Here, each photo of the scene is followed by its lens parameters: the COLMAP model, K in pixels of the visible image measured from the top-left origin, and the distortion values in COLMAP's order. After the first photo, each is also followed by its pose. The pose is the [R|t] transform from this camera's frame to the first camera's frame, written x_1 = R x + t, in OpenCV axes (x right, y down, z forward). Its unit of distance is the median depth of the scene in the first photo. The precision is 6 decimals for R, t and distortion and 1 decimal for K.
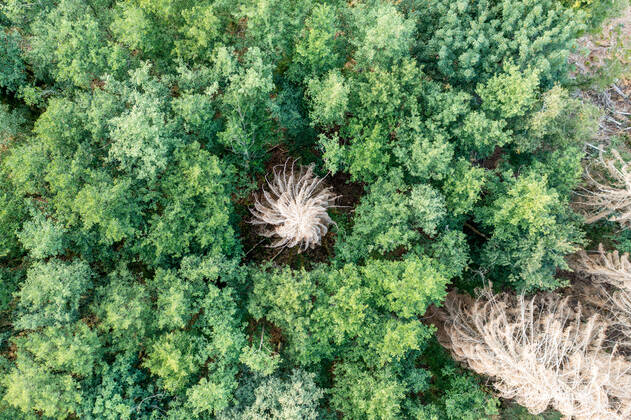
lens RADIAL K [[492.8, 0, 314.8], [0, 492.8, 203.6], [0, 0, 1]] dist [-0.005298, -0.001235]
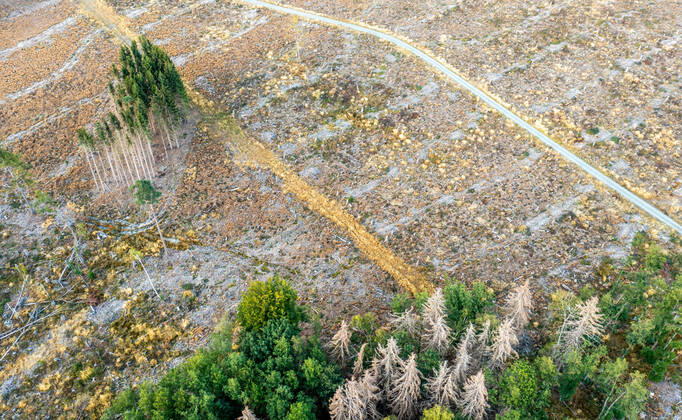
lens RADIAL K [[535.0, 0, 341.0], [0, 535.0, 210.0], [0, 0, 1]] dist [-0.006785, -0.000749]
pose [[0.723849, -0.483683, 0.492030, -0.539316], [0.689946, 0.503098, -0.520449, 1.299560], [0.004193, 0.716201, 0.697882, -1.867509]]
